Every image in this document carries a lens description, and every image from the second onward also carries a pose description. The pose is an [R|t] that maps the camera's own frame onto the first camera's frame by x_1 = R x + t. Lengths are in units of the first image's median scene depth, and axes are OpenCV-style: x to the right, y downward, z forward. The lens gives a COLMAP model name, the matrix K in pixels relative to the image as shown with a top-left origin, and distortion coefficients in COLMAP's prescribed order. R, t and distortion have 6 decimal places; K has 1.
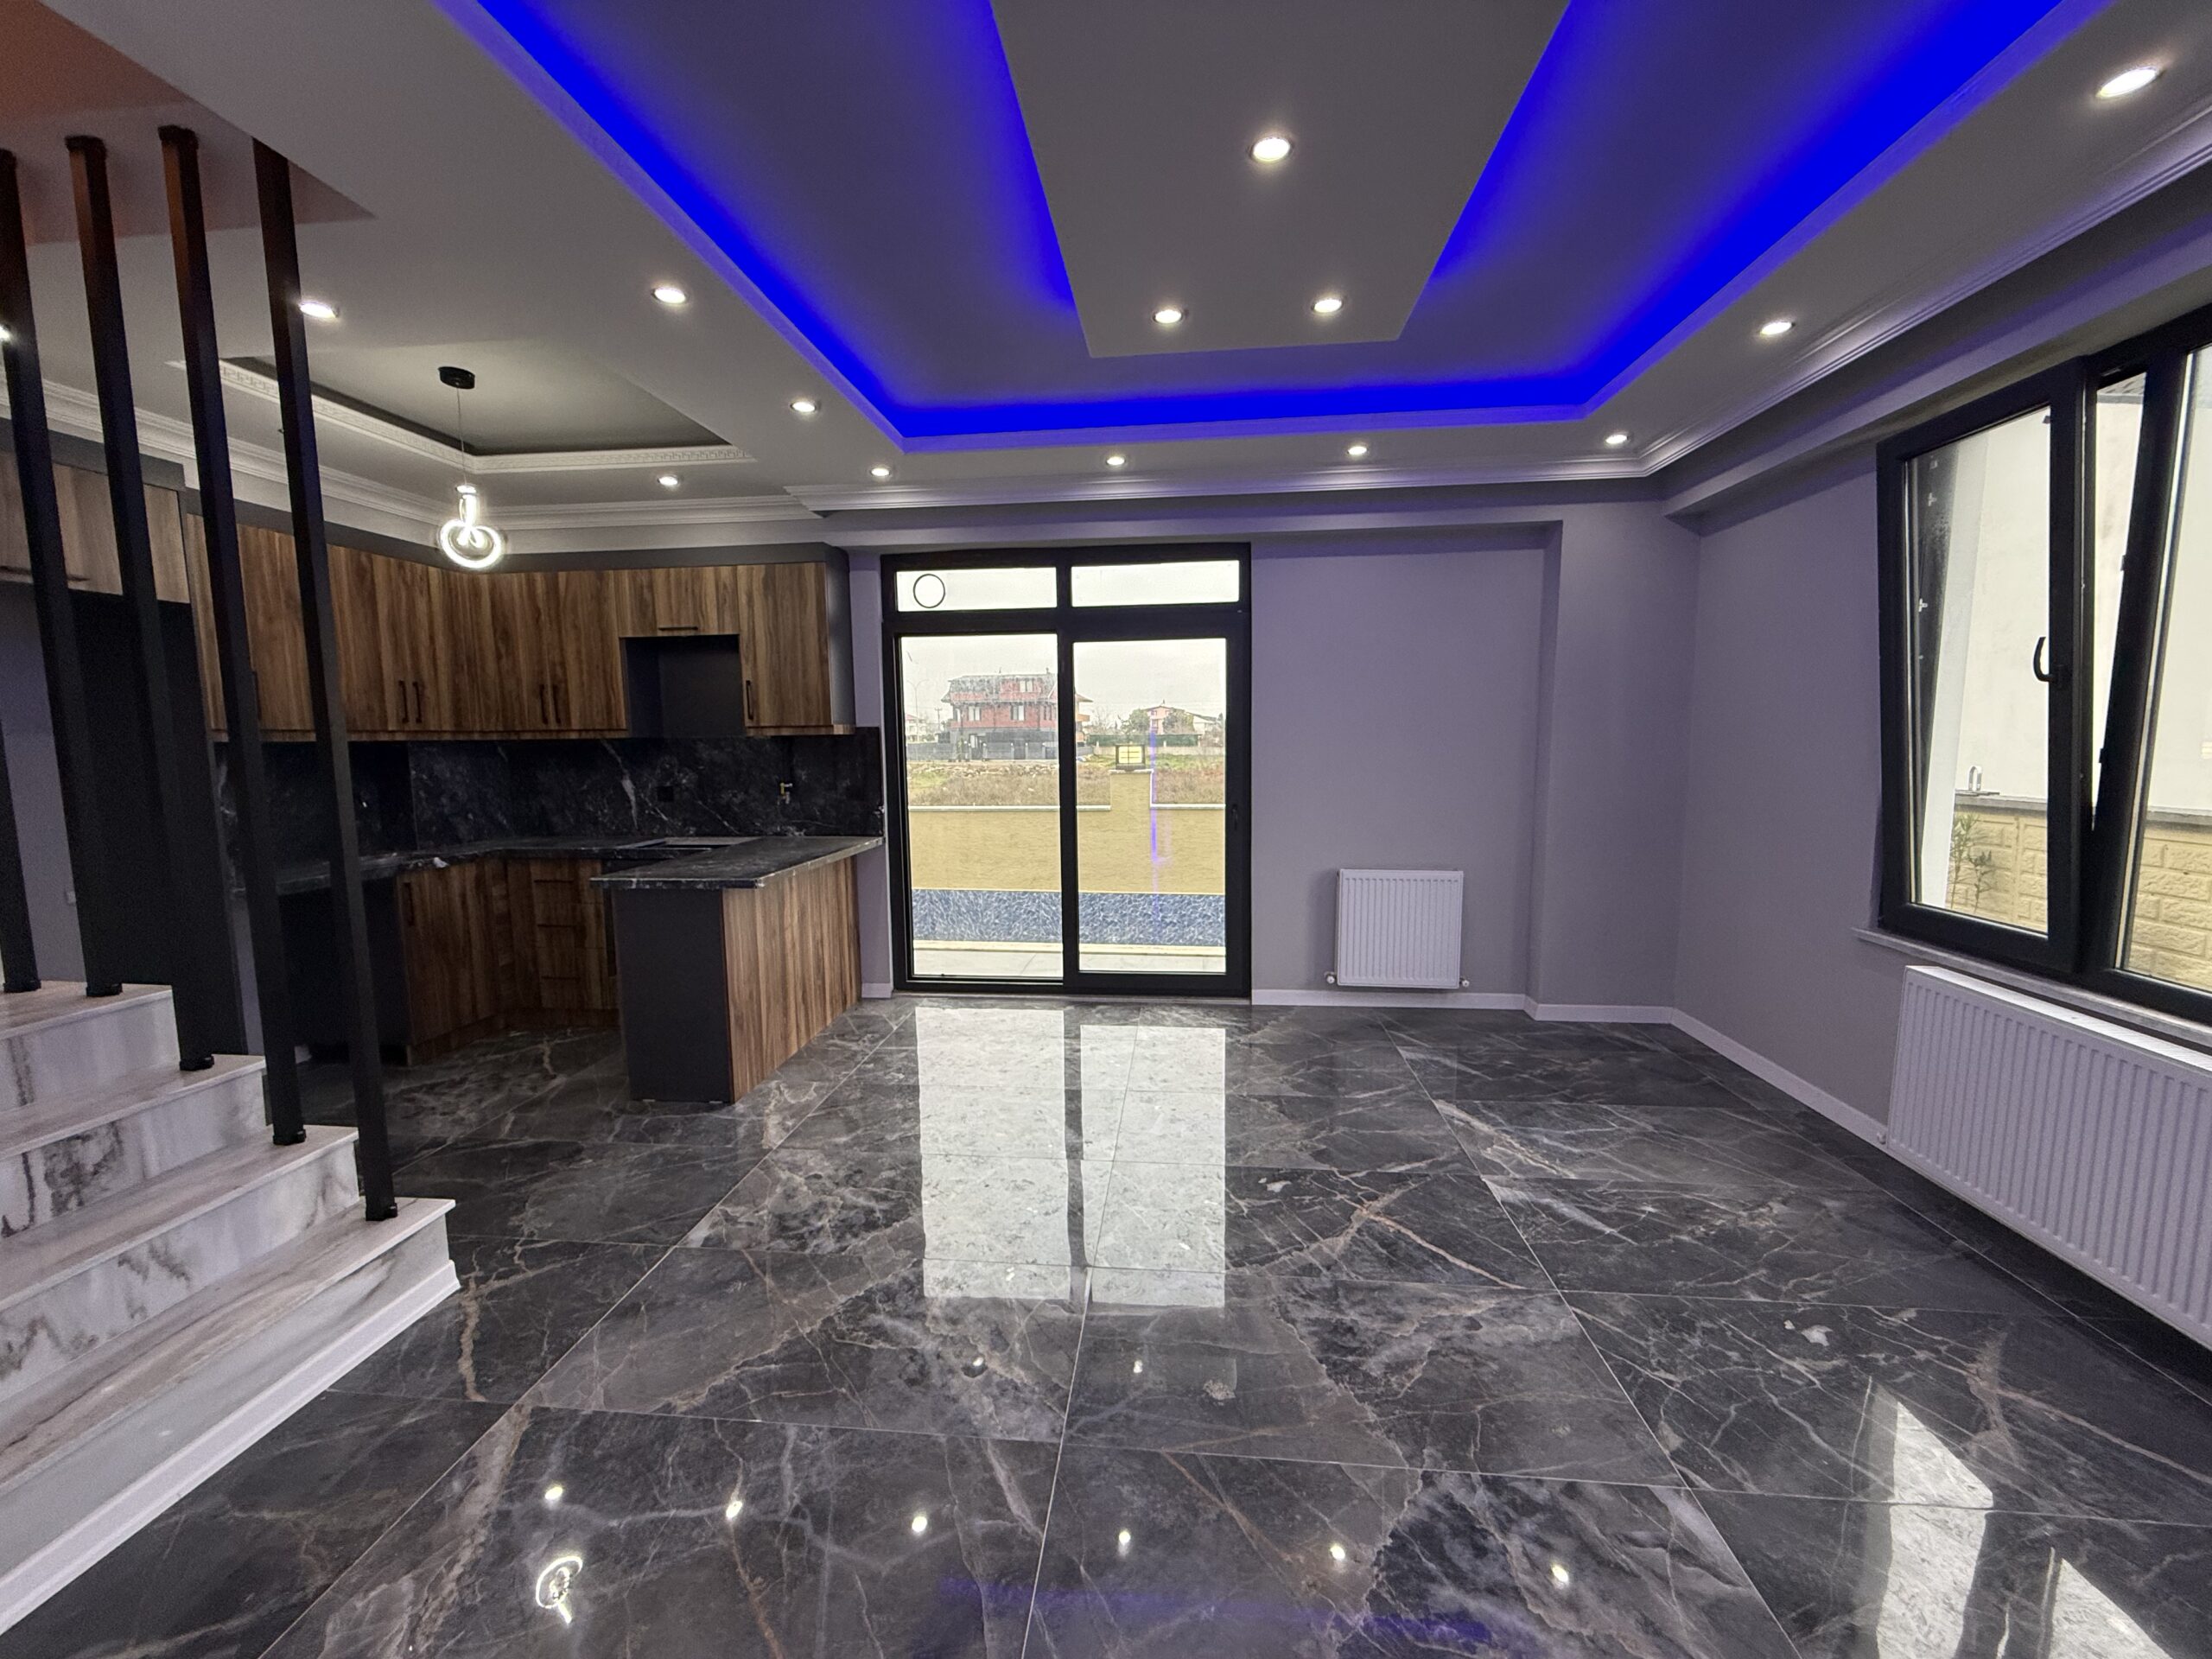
lens RADIAL K [[879.5, 0, 1099.0], [0, 879.5, 829.9], [0, 0, 1]] dist [0.000387, 0.000176]
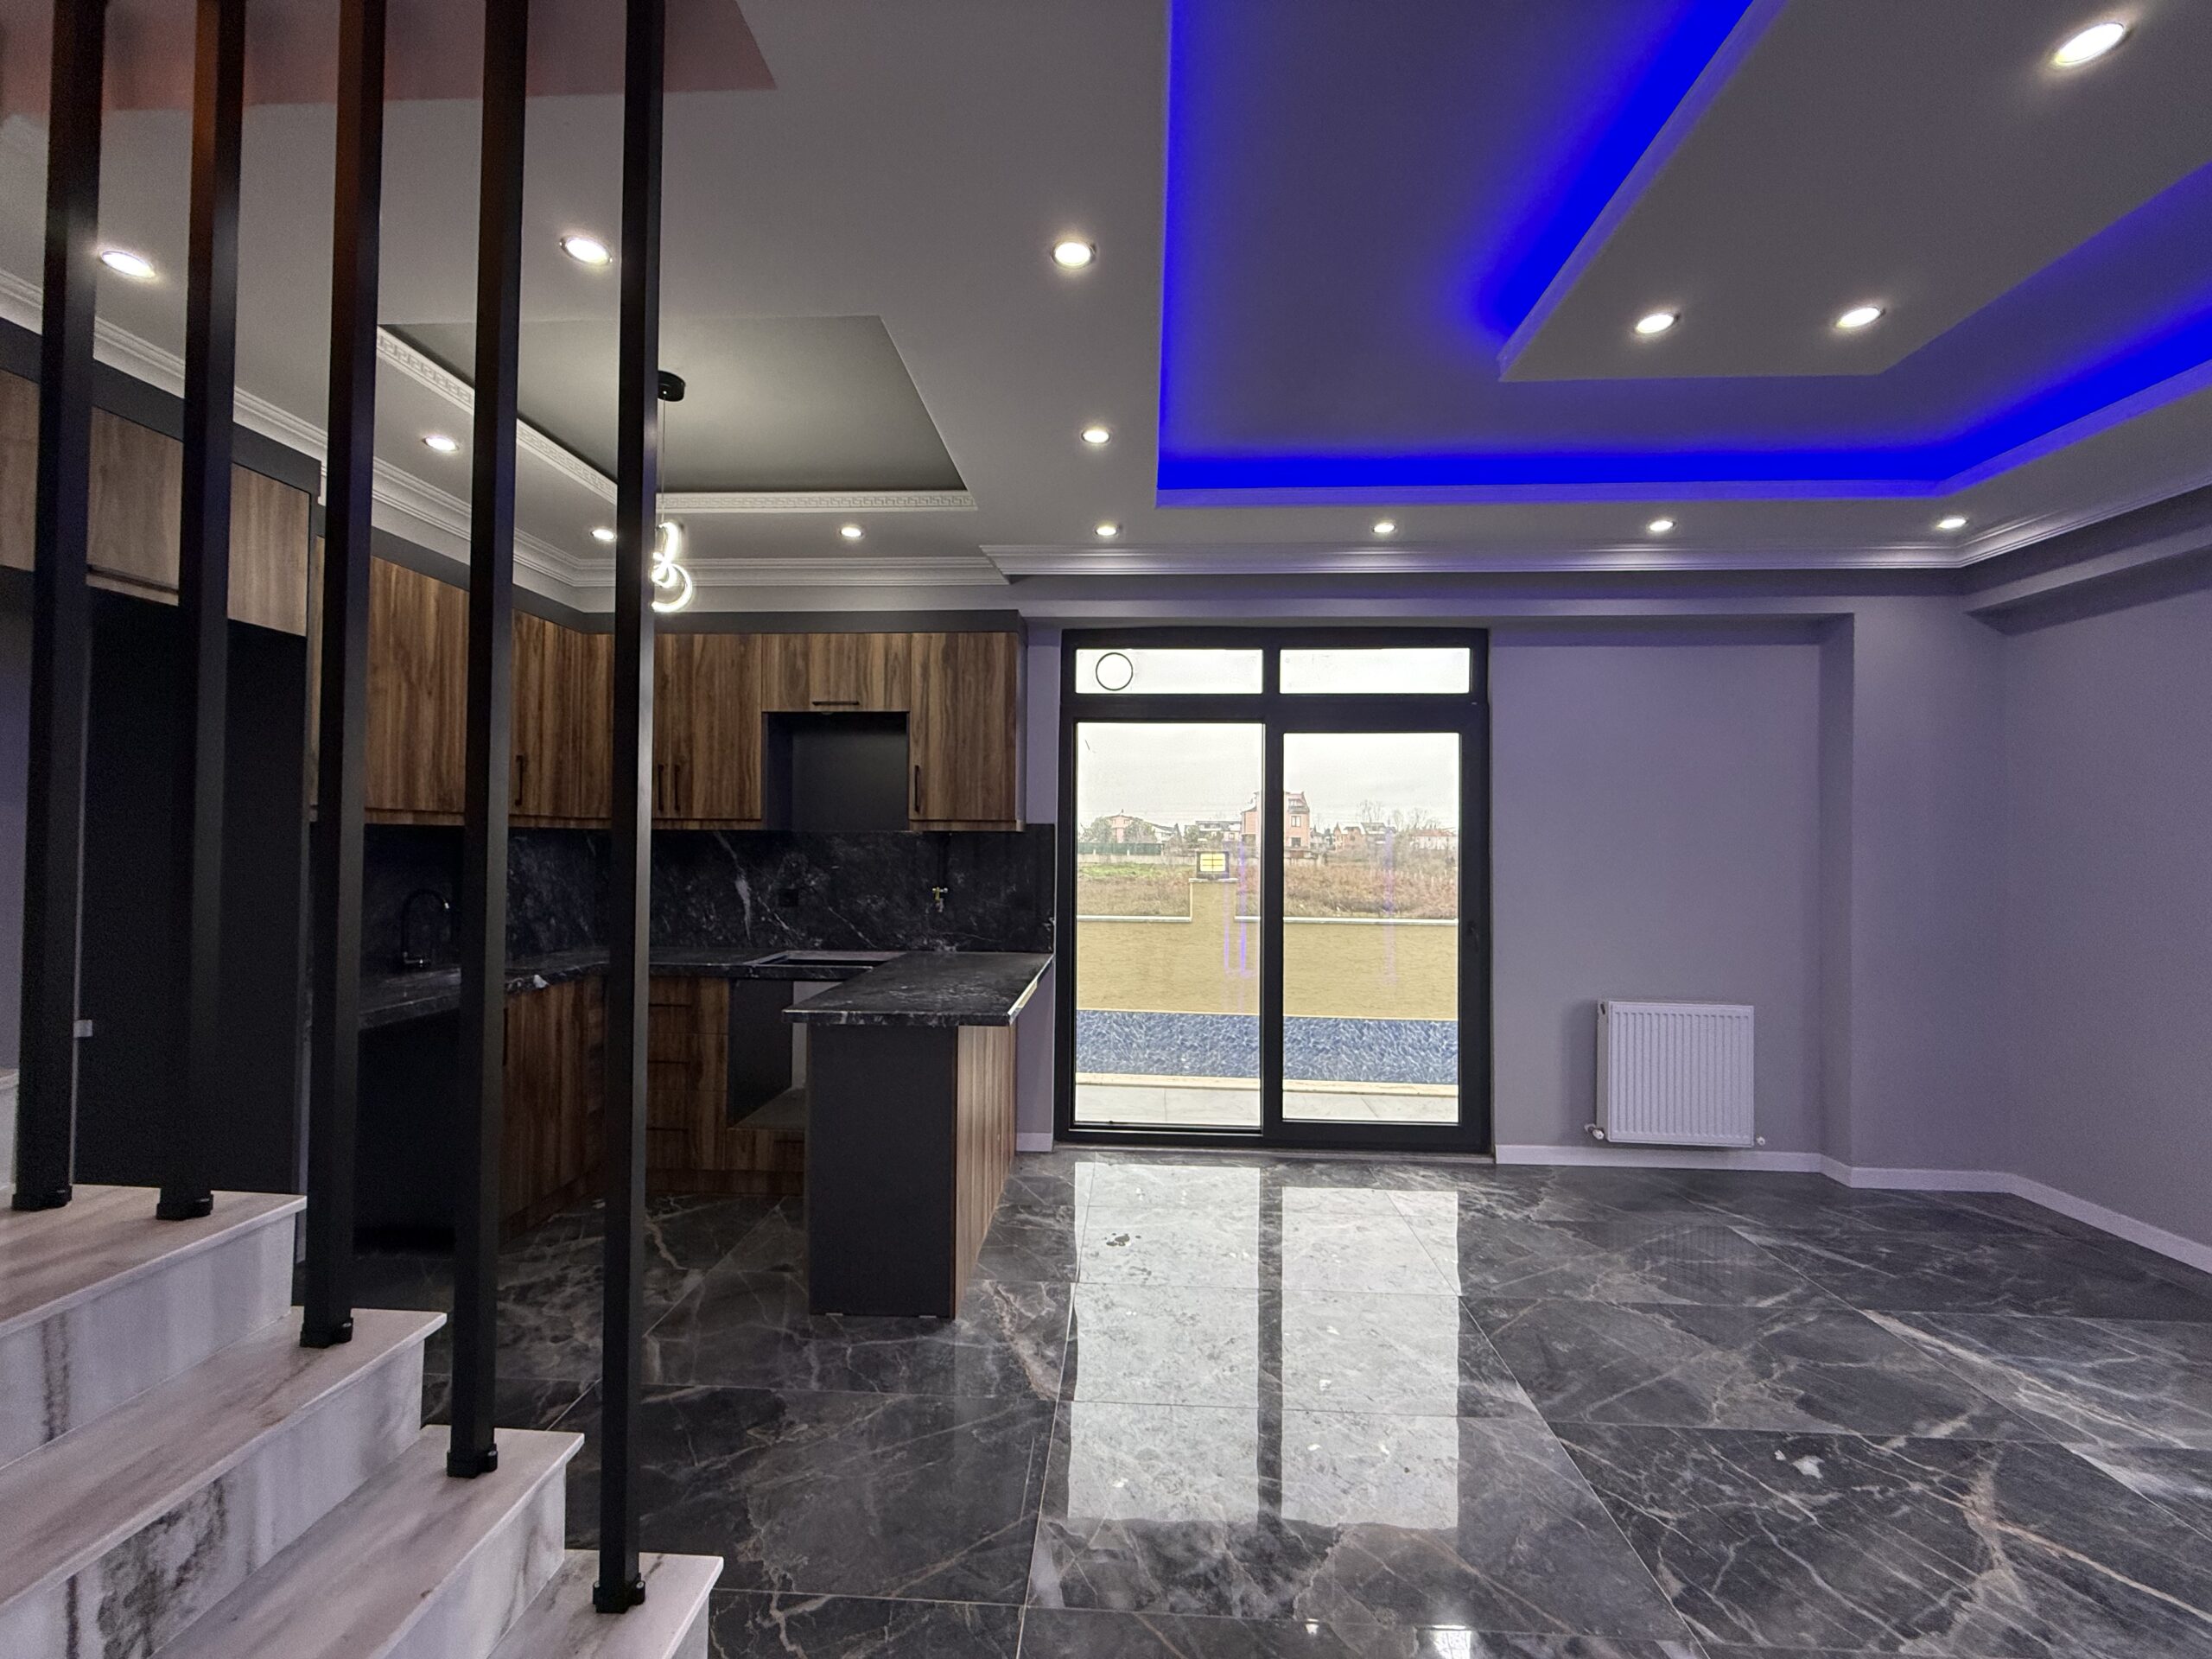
lens RADIAL K [[878.8, 0, 1099.4], [0, 878.8, 829.2], [0, 0, 1]] dist [0.000909, -0.000014]
pose [[0.998420, 0.022209, 0.051626, -0.270831], [-0.015717, 0.992294, -0.122908, -0.008337], [-0.053958, 0.121902, 0.991074, 0.164355]]
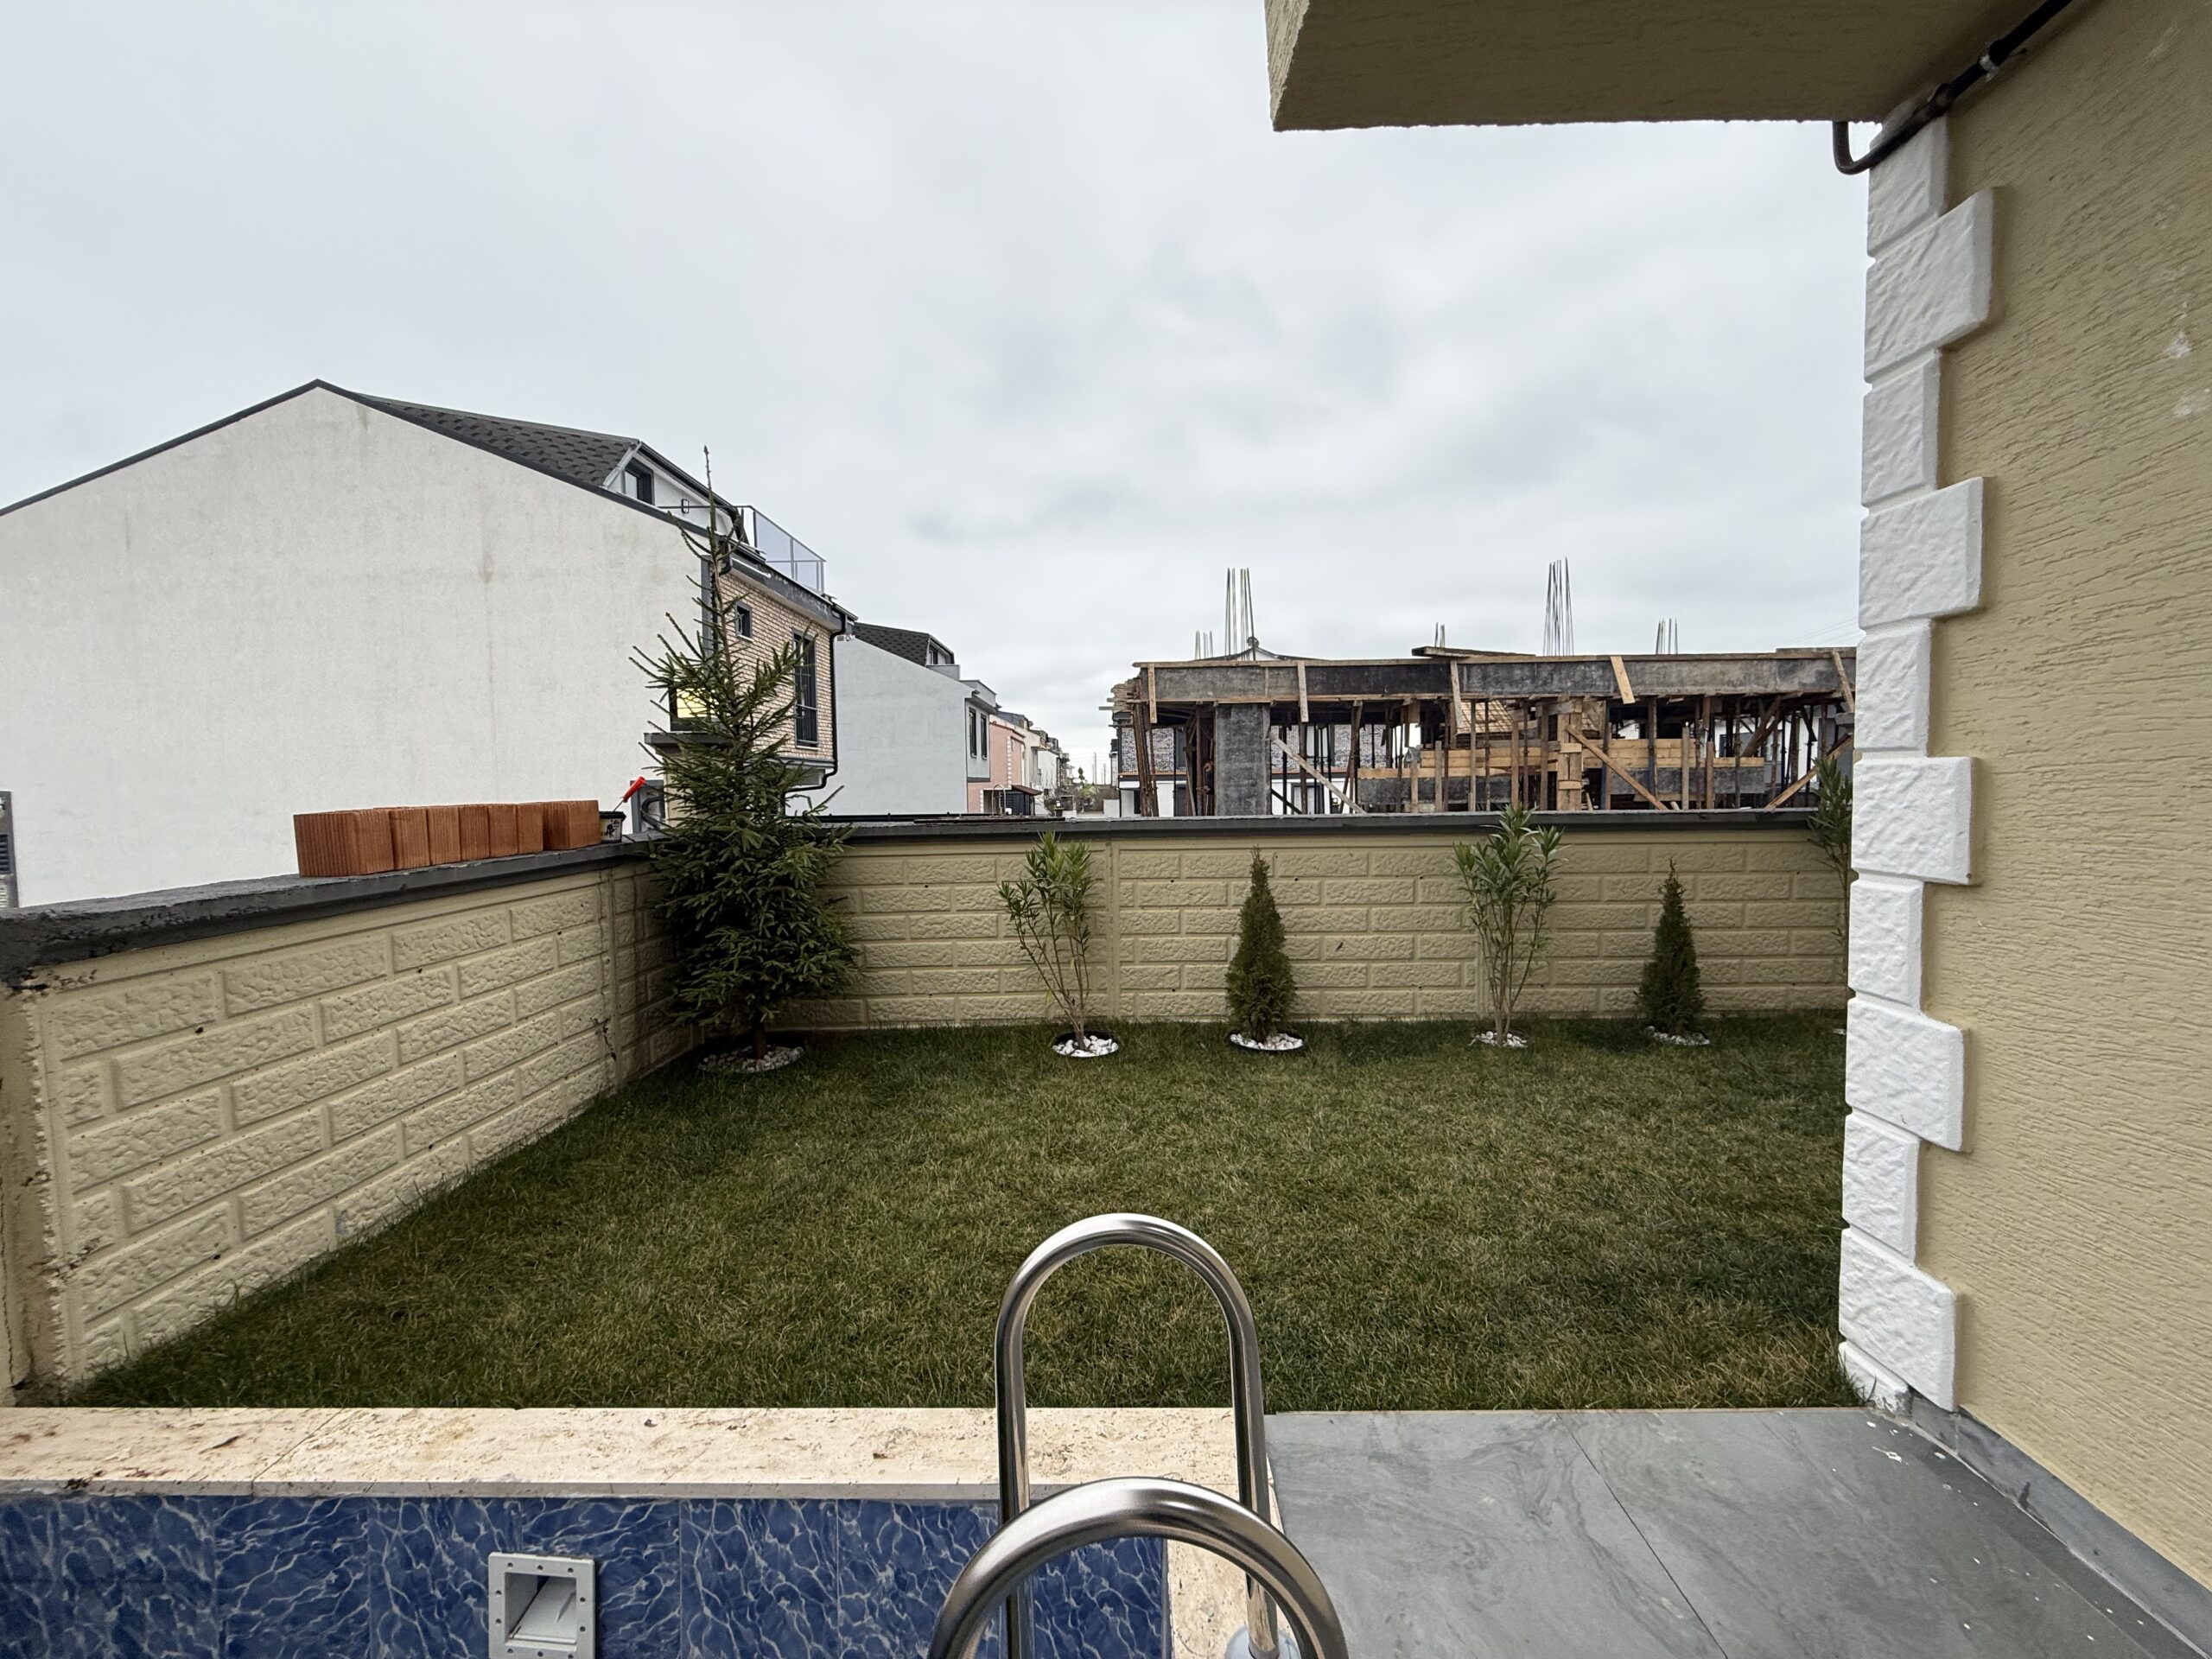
lens RADIAL K [[879.5, 0, 1099.0], [0, 879.5, 829.9], [0, 0, 1]] dist [0.000387, 0.000176]
pose [[-0.094686, -0.039588, 0.994720, 0.328634], [0.121981, 0.991218, 0.051060, -0.090260], [-0.988006, 0.126172, -0.089025, 1.437330]]
